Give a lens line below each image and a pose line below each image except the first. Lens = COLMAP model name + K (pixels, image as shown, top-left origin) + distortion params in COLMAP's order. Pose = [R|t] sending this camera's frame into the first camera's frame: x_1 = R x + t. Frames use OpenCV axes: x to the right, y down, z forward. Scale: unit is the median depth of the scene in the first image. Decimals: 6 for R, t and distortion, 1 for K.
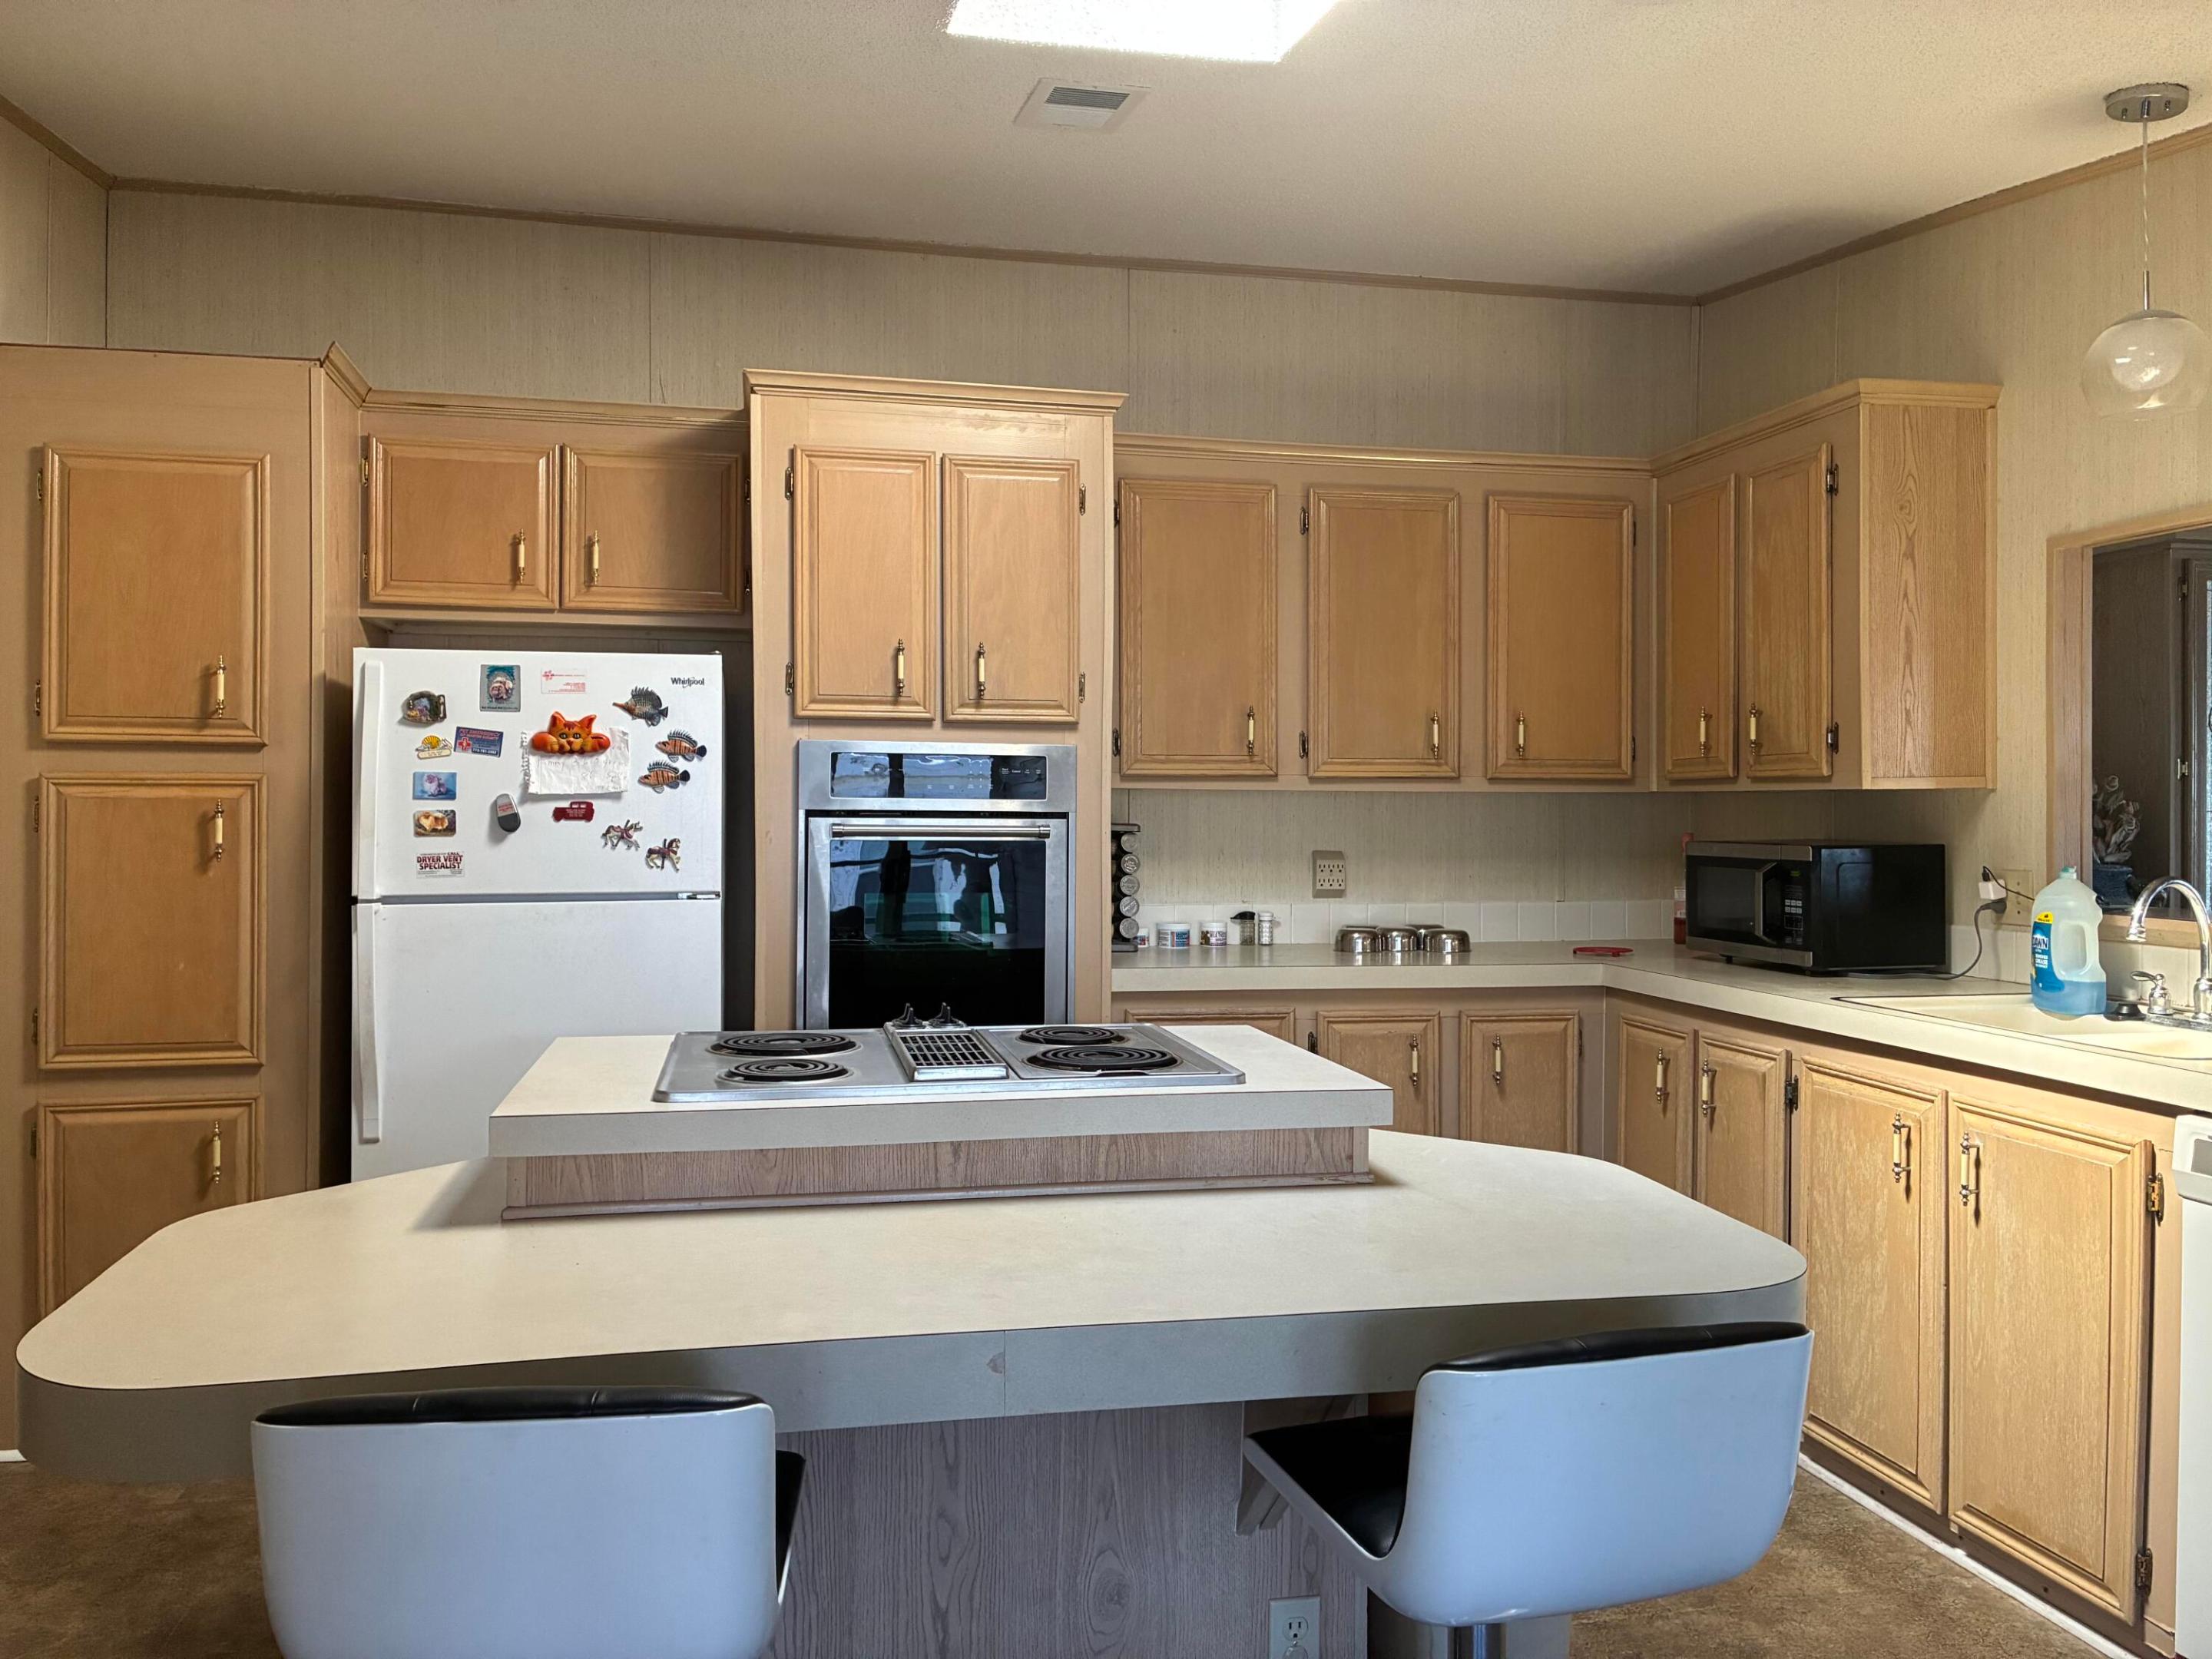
lens RADIAL K [[1680.6, 0, 1111.0], [0, 1680.6, 812.3], [0, 0, 1]] dist [0.056631, -0.062330]
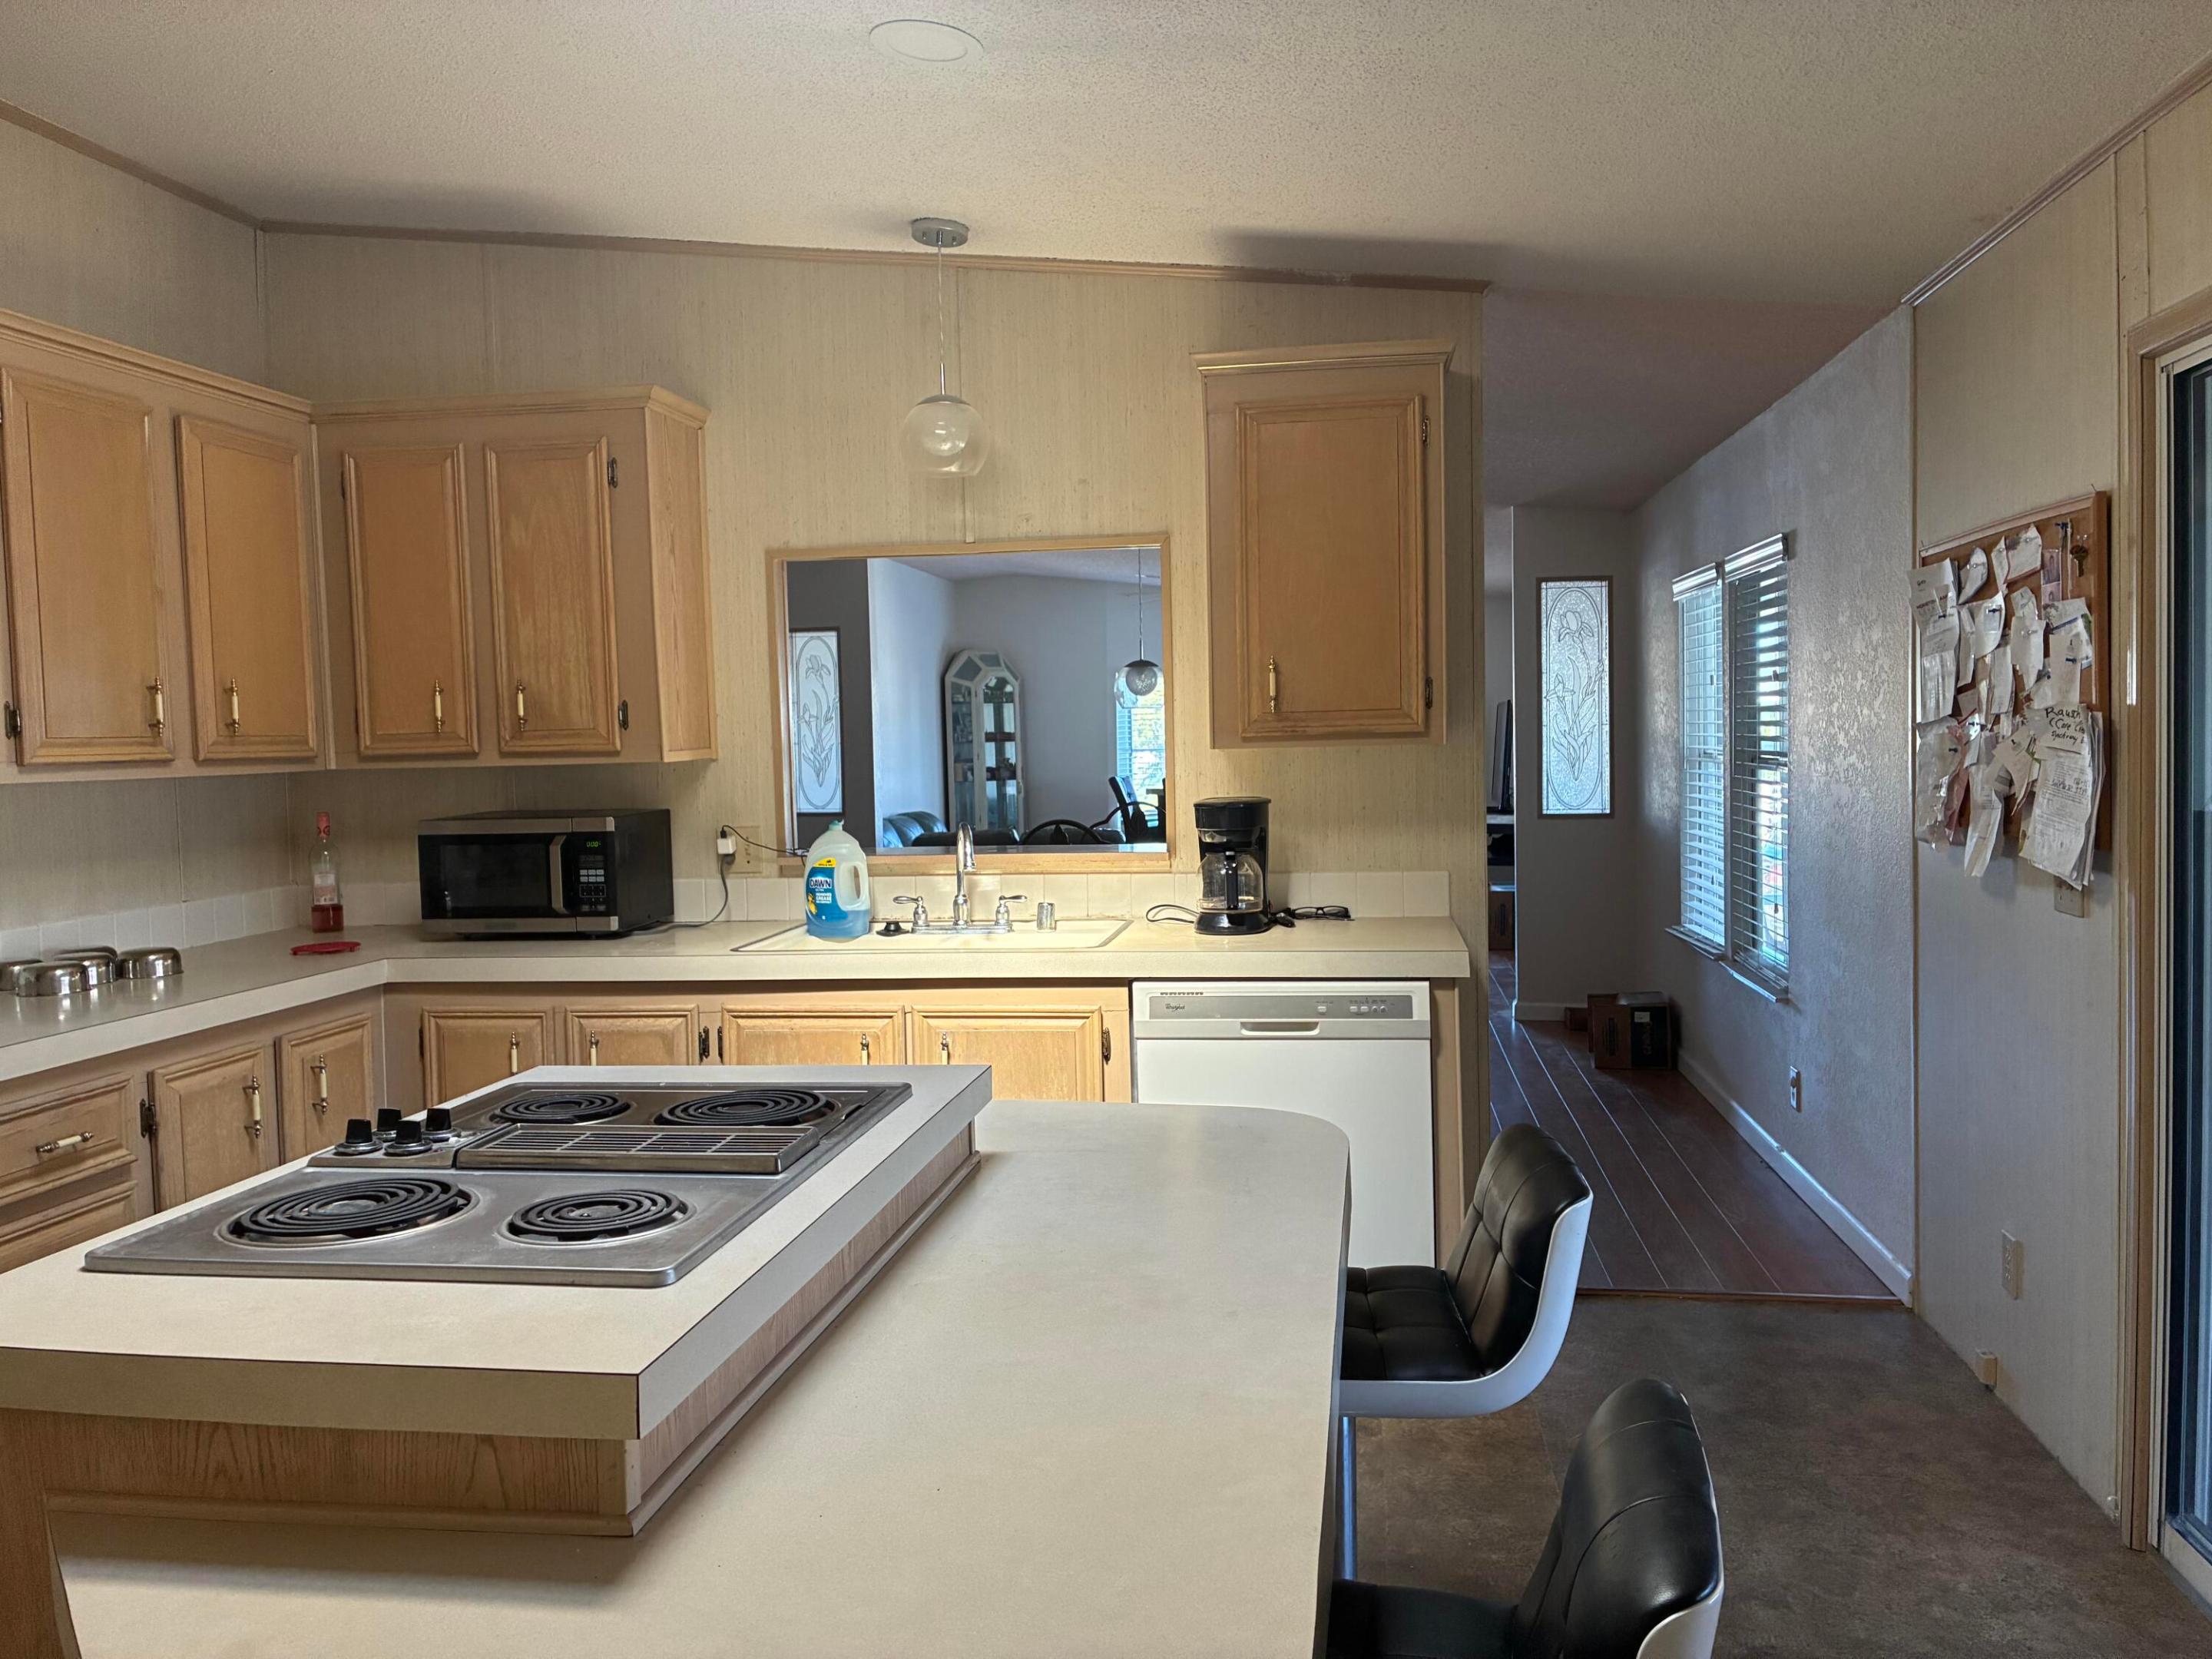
lens RADIAL K [[1680.6, 0, 1106.2], [0, 1680.6, 812.3], [0, 0, 1]] dist [0.056631, -0.062330]
pose [[0.354300, -0.056101, 0.933447, -0.480435], [0.029989, 0.998367, 0.048620, -0.026191], [-0.934651, 0.010767, 0.355404, 0.344779]]
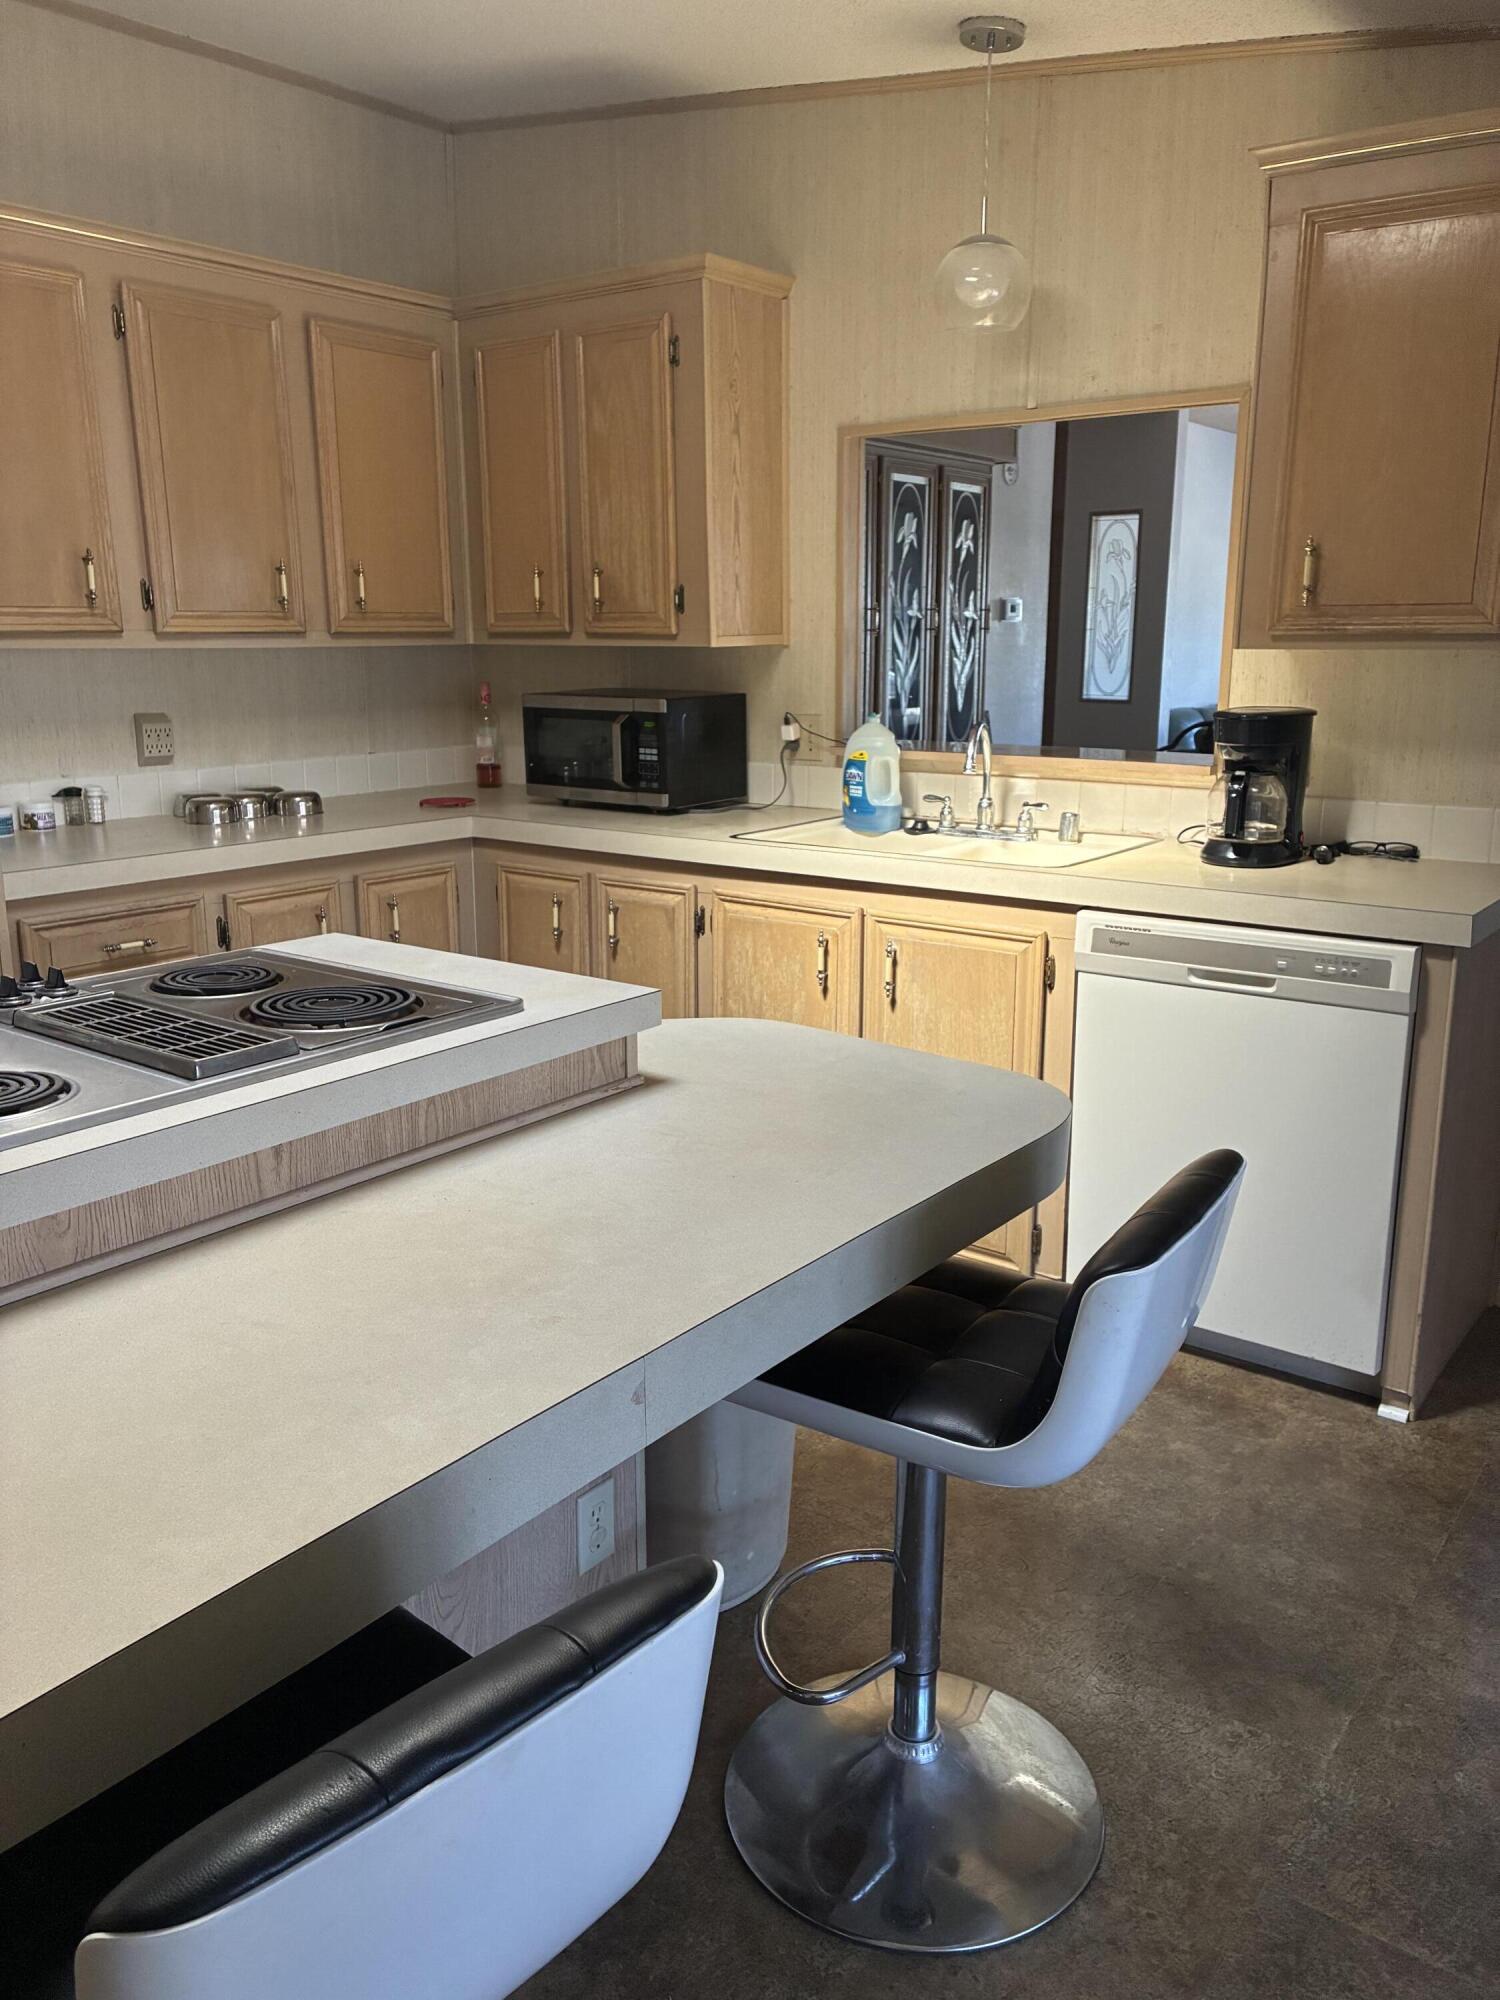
lens RADIAL K [[1519.5, 0, 755.1], [0, 1519.5, 986.8], [0, 0, 1]] dist [0.056631, -0.062330]
pose [[0.755747, -0.154486, 0.636381, -0.221286], [0.006777, 0.973569, 0.228291, -0.025484], [-0.654829, -0.168217, 0.736819, 0.189046]]
